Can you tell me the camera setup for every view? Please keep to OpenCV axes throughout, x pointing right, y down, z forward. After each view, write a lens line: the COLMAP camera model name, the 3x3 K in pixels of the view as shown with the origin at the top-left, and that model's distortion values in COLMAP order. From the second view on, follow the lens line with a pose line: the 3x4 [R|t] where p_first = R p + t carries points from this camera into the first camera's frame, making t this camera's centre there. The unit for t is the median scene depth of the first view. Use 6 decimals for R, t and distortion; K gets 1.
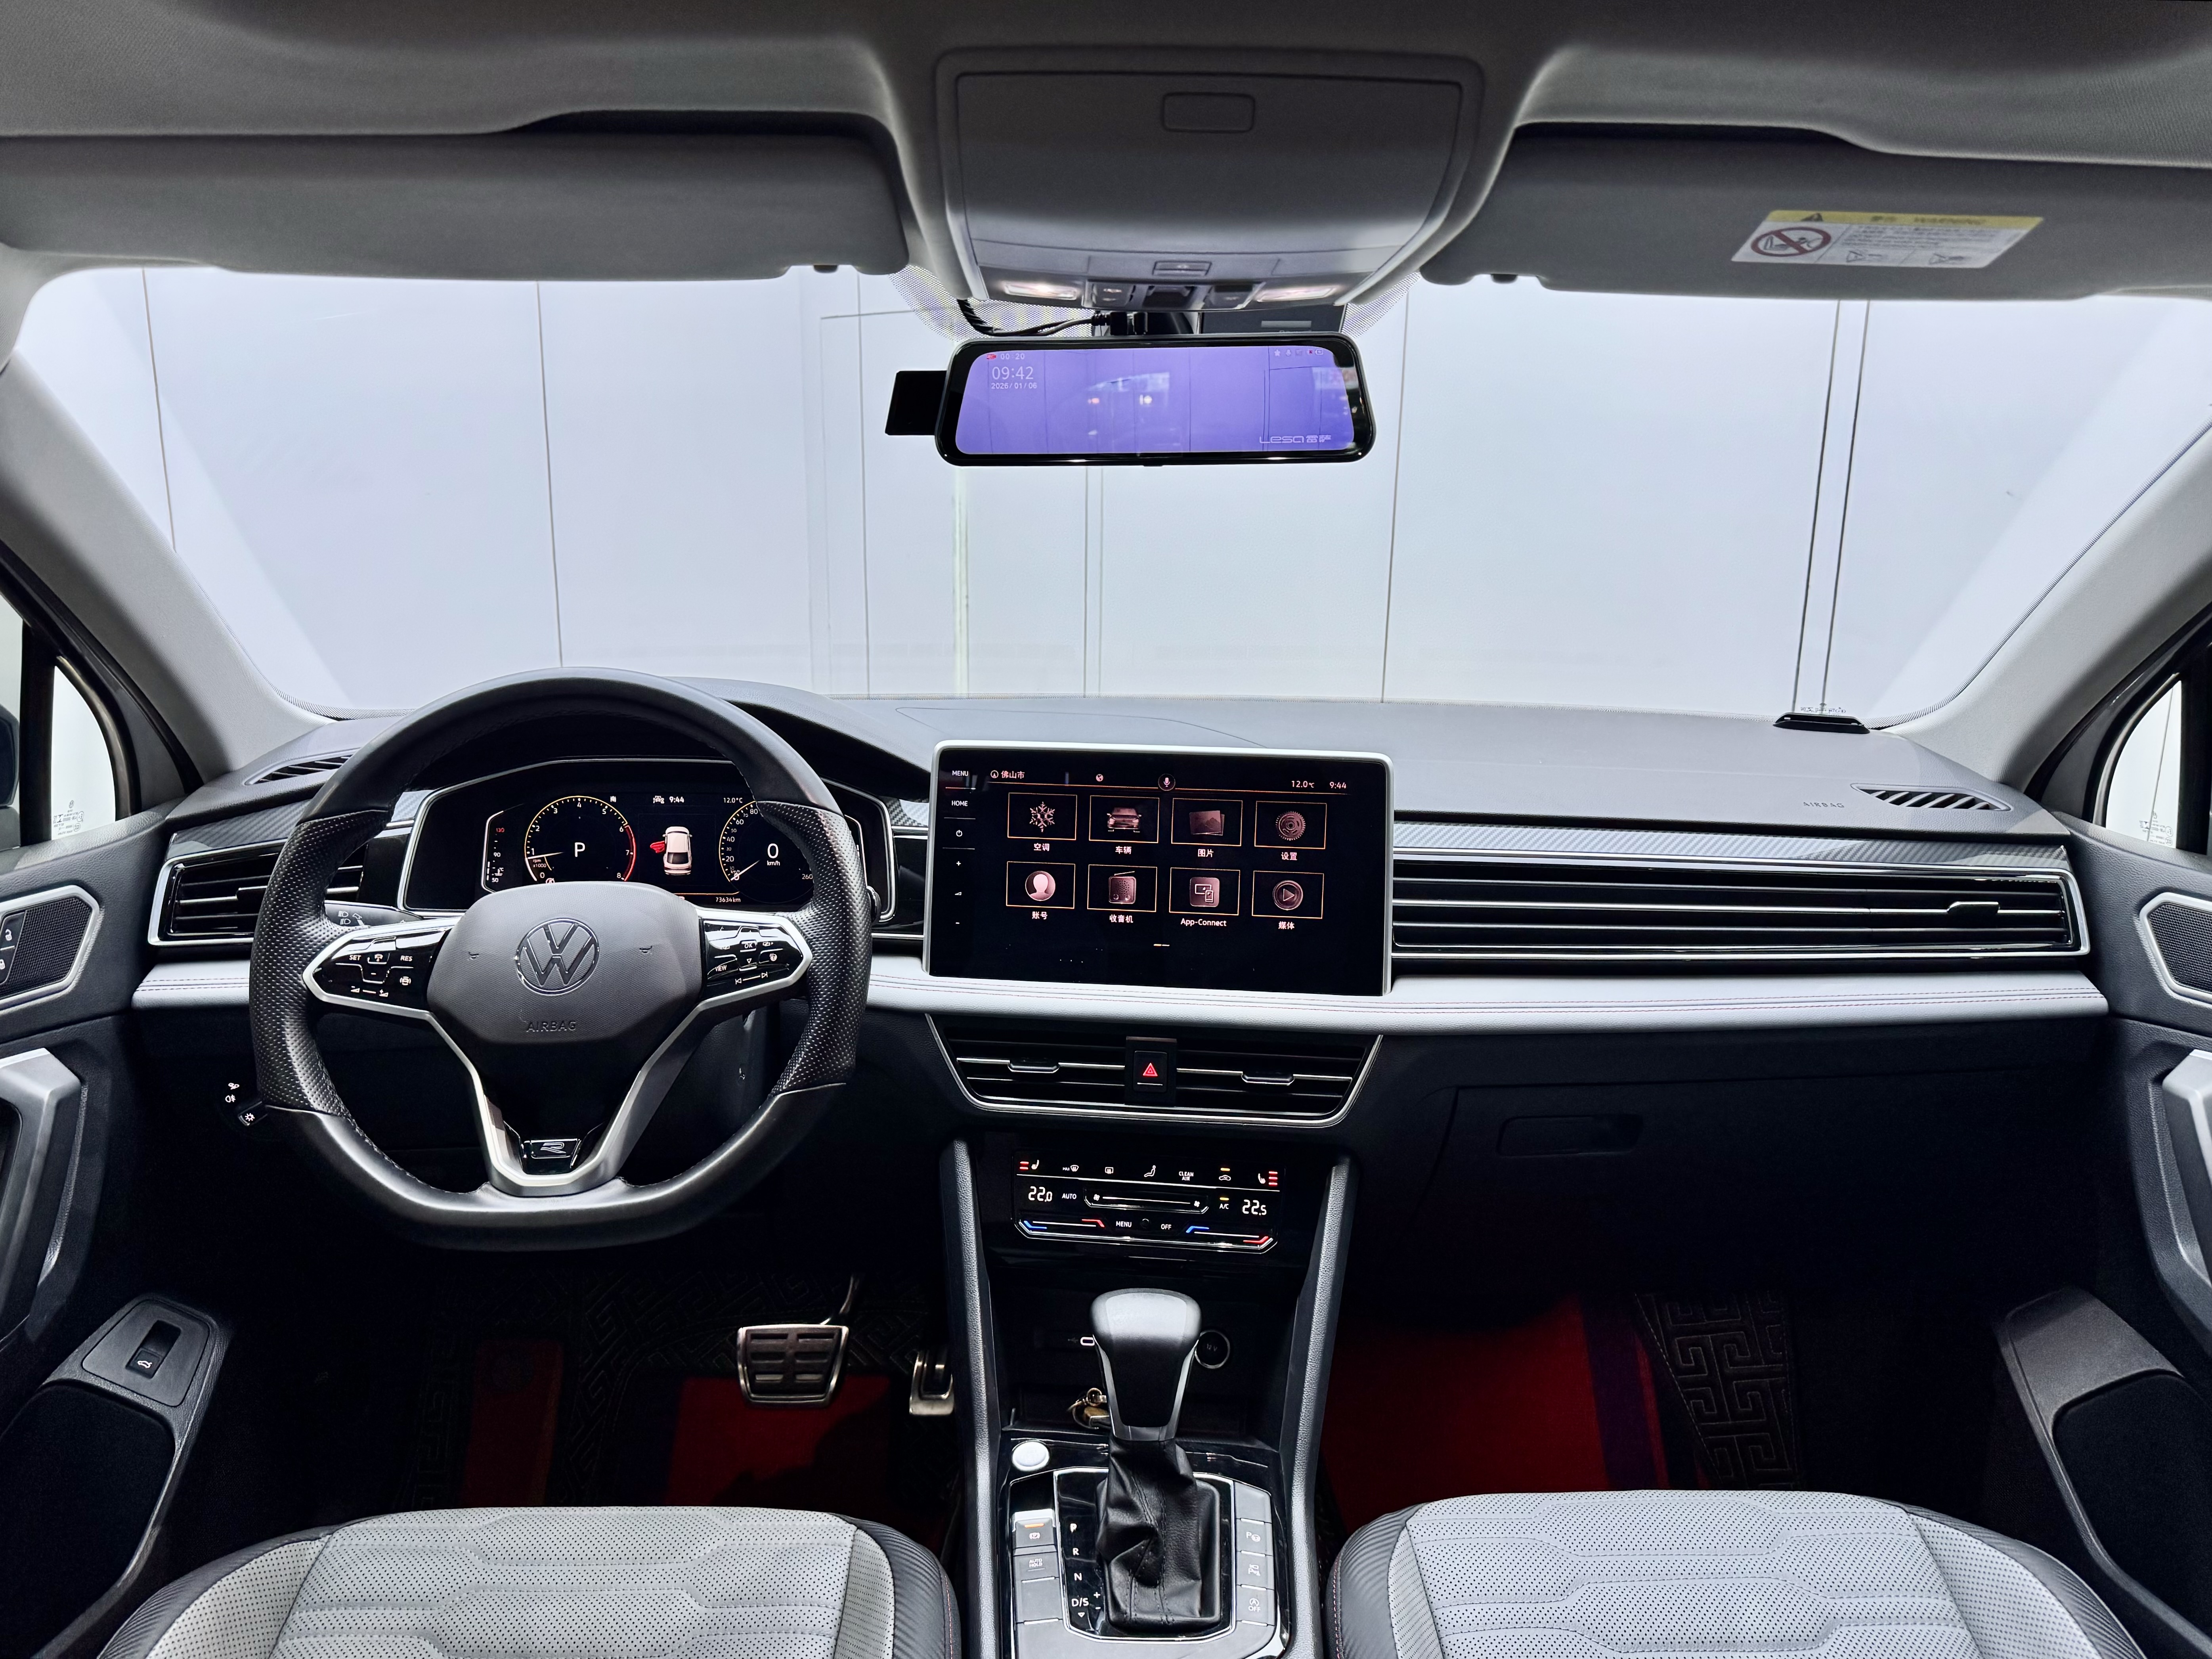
lens RADIAL K [[1556.0, 0, 1097.4], [0, 1556.0, 814.9], [0, 0, 1]] dist [0.054848, -0.025510]
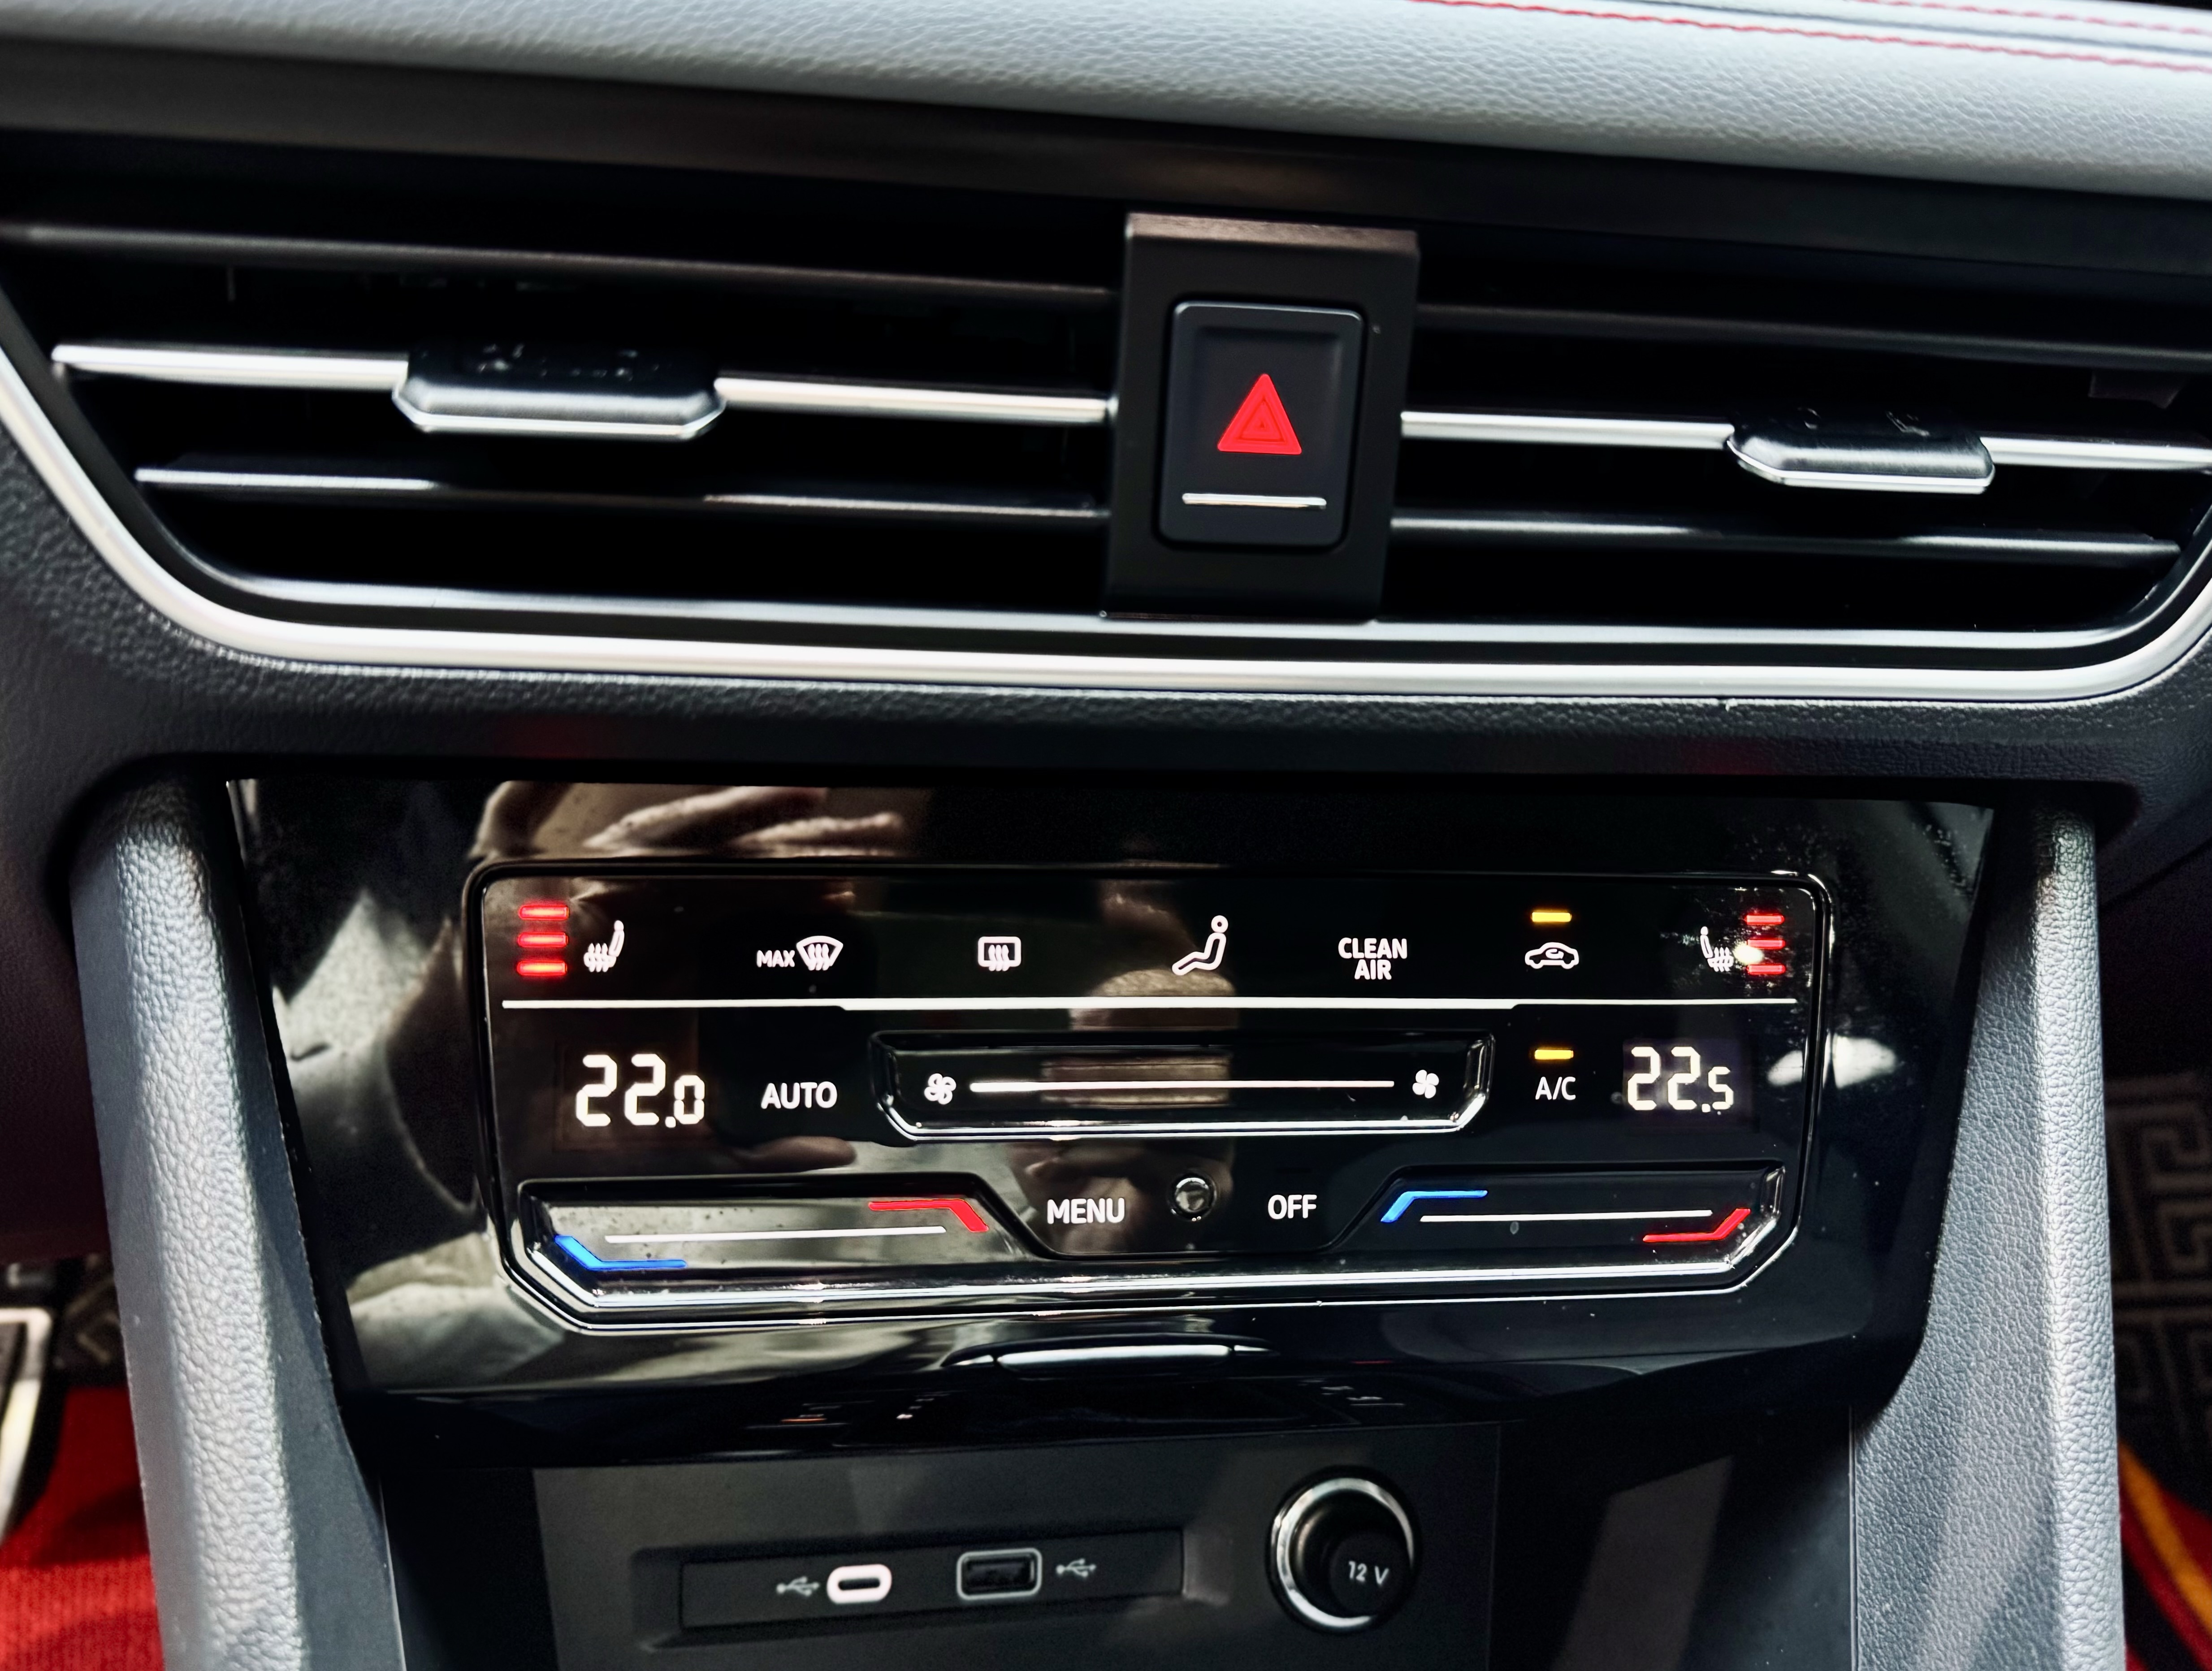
lens RADIAL K [[1836.0, 0, 1115.3], [0, 1836.0, 837.2], [0, 0, 1]] dist [0.015593, -0.006324]
pose [[0.969029, -0.046847, 0.242464, -0.034060], [-0.019510, 0.964249, 0.264280, 0.154099], [-0.246176, -0.260826, 0.933470, 0.794563]]
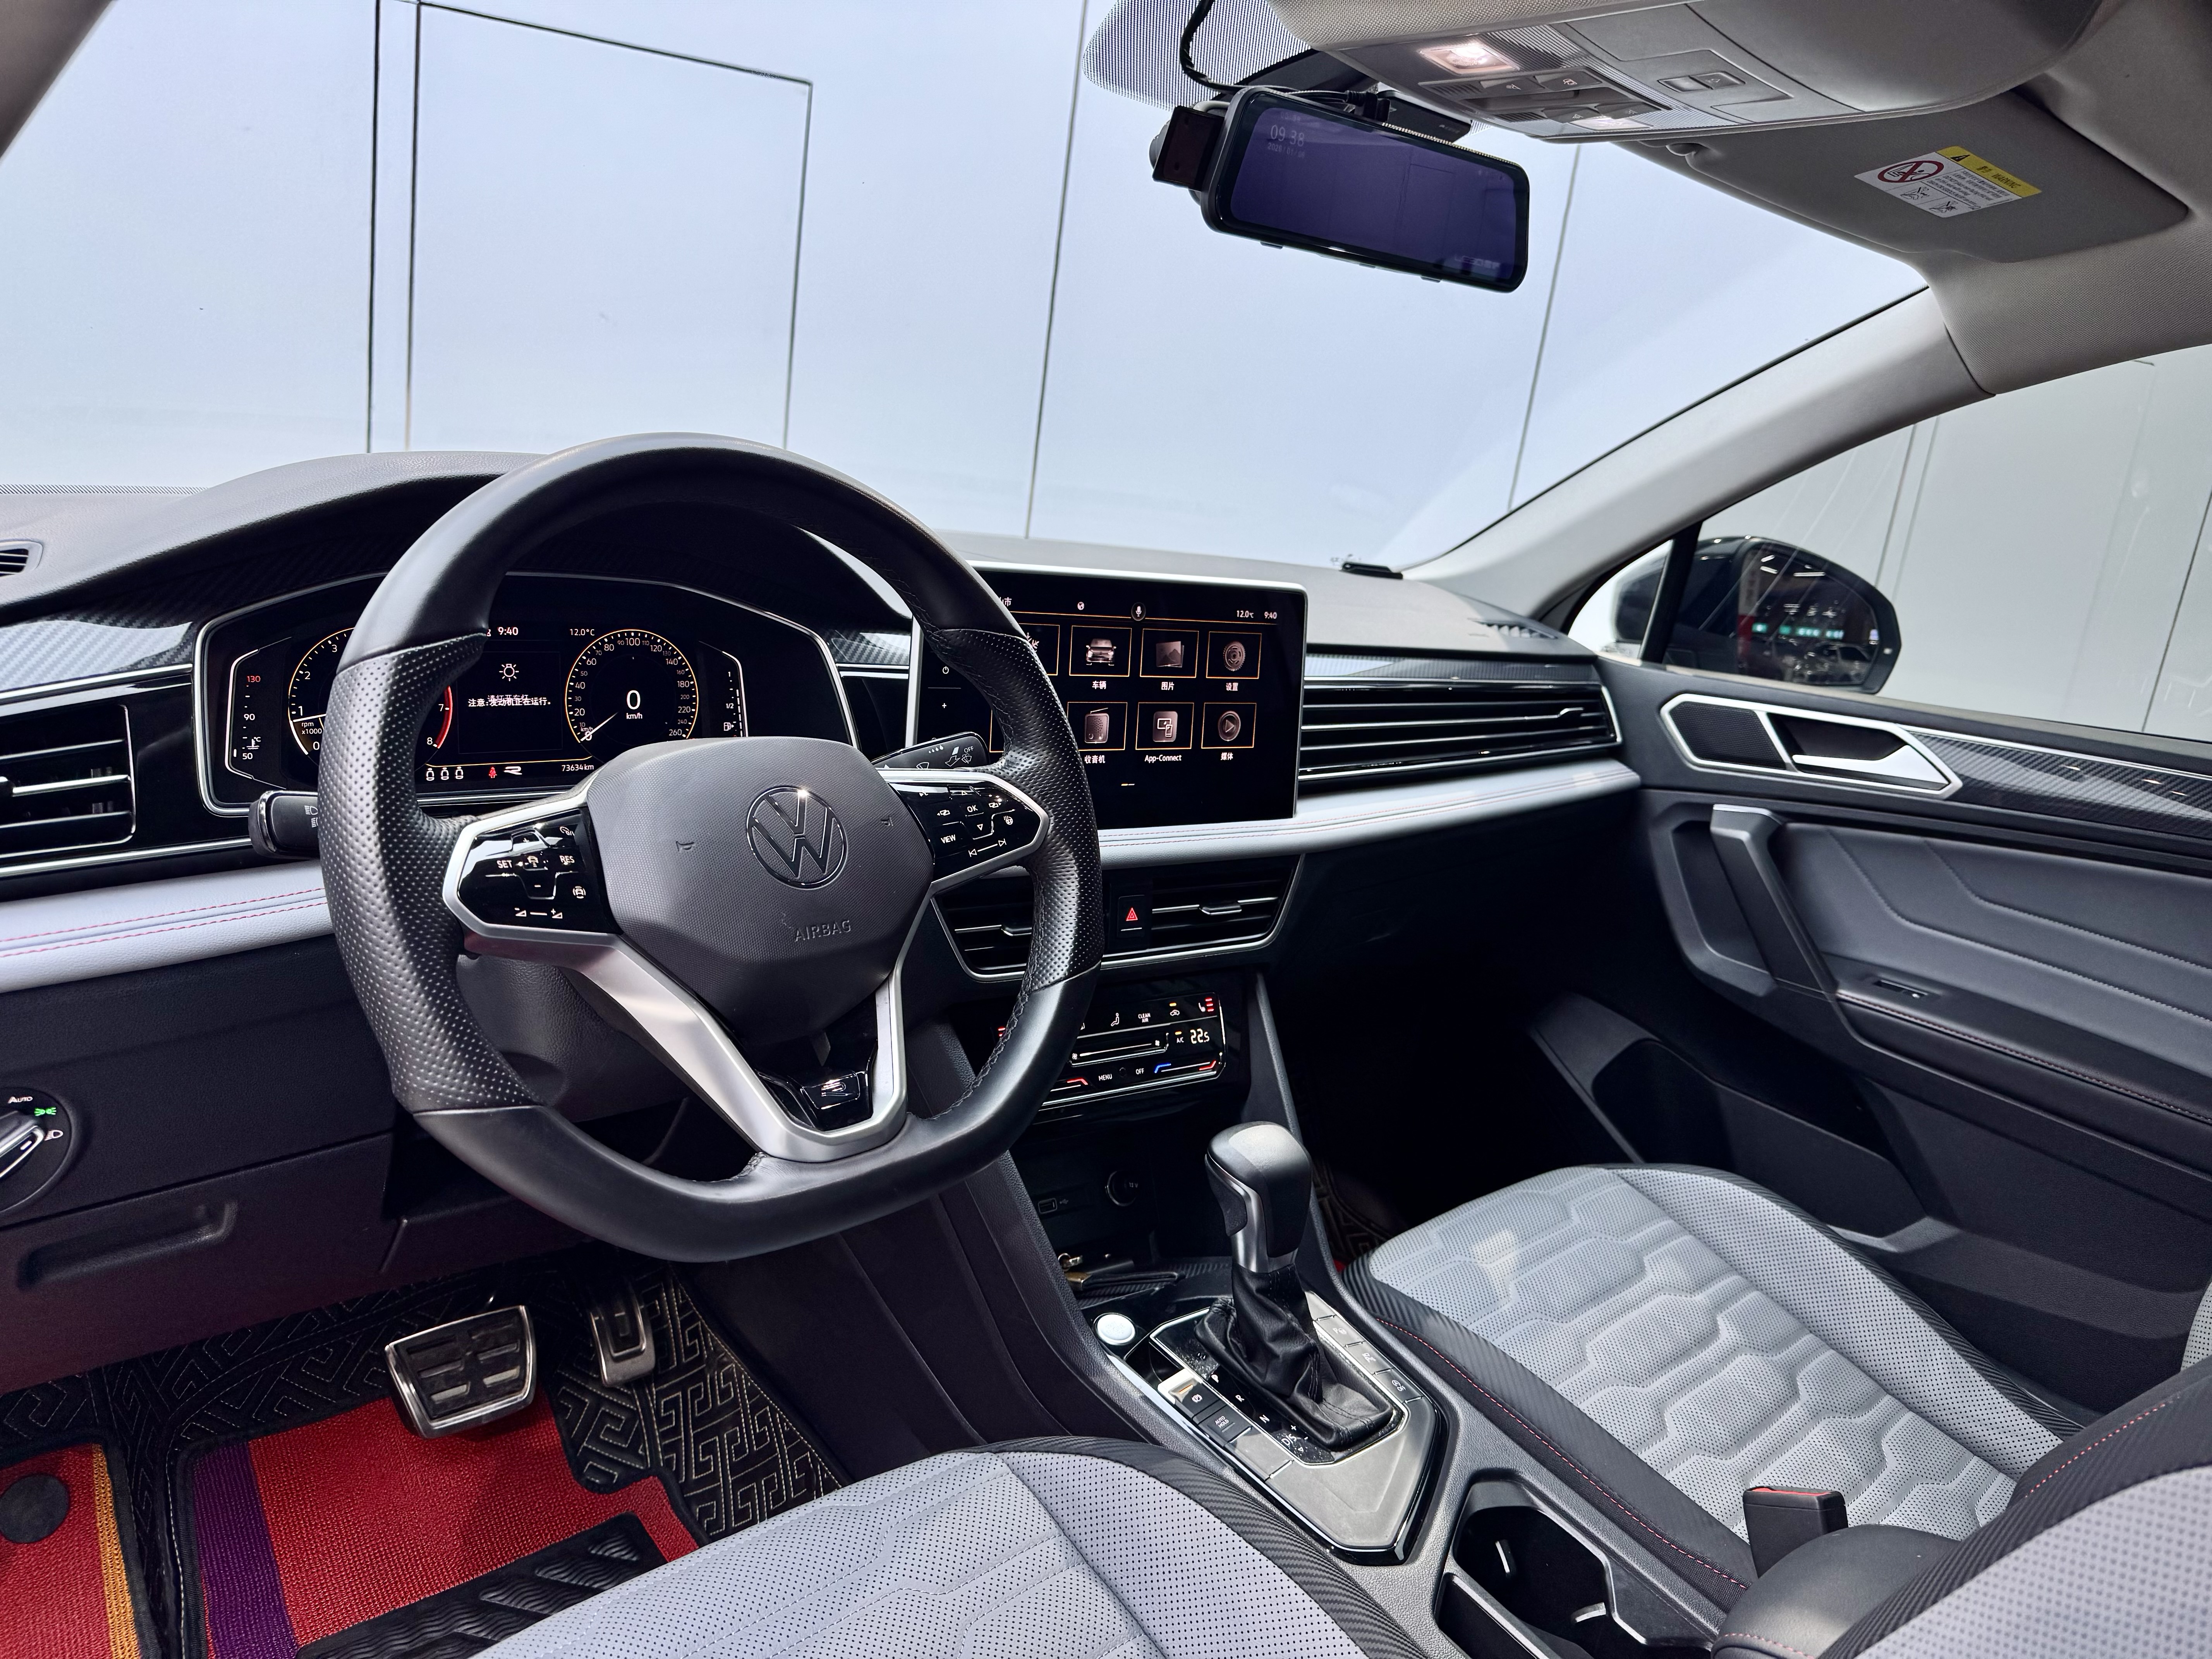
lens RADIAL K [[1555.8, 0, 1093.4], [0, 1555.8, 828.4], [0, 0, 1]] dist [0.054848, -0.025510]
pose [[0.744321, -0.082938, 0.662652, -0.609390], [0.017883, 0.994378, 0.104370, 0.010705], [-0.667582, -0.065835, 0.741620, 0.308059]]
